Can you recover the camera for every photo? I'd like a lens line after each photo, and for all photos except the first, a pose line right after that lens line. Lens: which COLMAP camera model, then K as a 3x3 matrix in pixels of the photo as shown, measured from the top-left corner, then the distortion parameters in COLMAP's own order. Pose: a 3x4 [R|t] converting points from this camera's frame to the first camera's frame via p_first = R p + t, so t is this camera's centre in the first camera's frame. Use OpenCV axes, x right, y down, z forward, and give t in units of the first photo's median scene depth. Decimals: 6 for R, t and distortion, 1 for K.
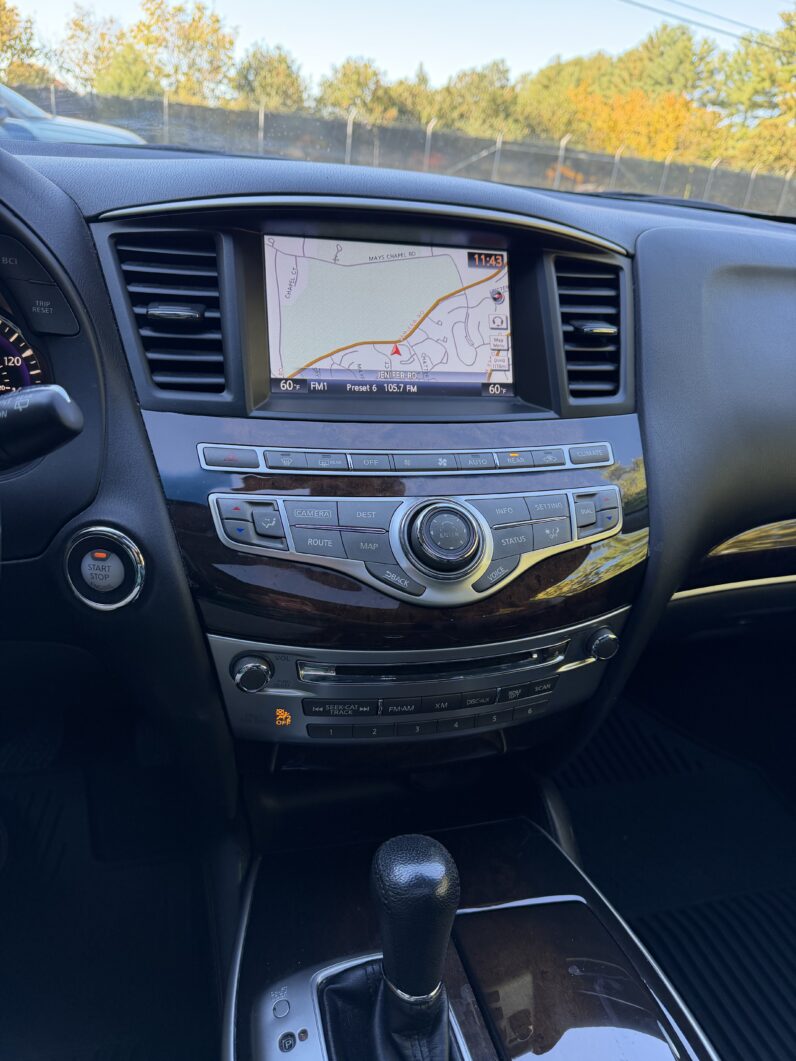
lens RADIAL K [[747.6, 0, 401.2], [0, 747.6, 534.0], [0, 0, 1]] dist [0.025339, -0.035013]
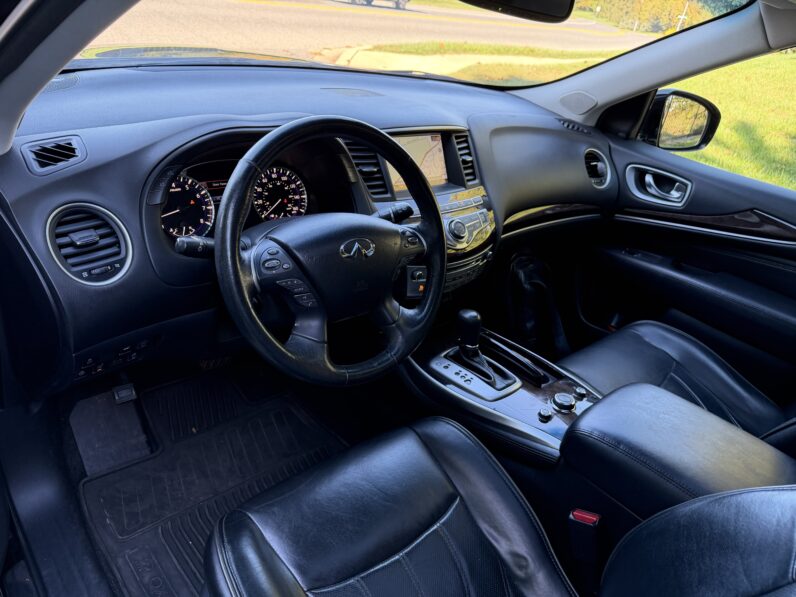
lens RADIAL K [[560.9, 0, 398.0], [0, 560.9, 298.5], [0, 0, 1]] dist [0.025339, -0.035013]
pose [[0.892174, -0.172258, 0.417555, -1.040359], [0.122709, 0.982091, 0.142965, -0.068778], [-0.434704, -0.076312, 0.897335, -0.983100]]
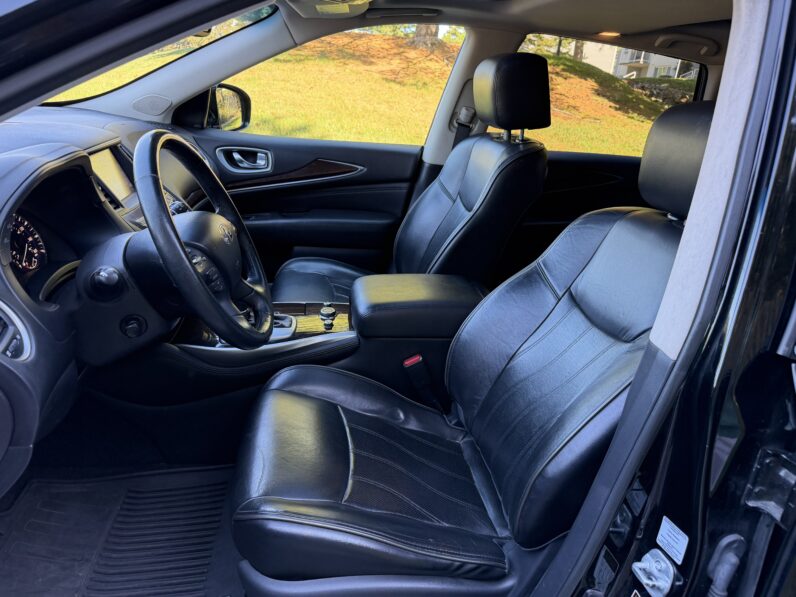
lens RADIAL K [[560.9, 0, 398.0], [0, 560.9, 298.5], [0, 0, 1]] dist [0.025339, -0.035013]
pose [[0.108626, -0.425973, 0.898191, -2.074777], [0.356794, 0.860041, 0.364730, -0.261217], [-0.927846, 0.280850, 0.245408, -0.478323]]
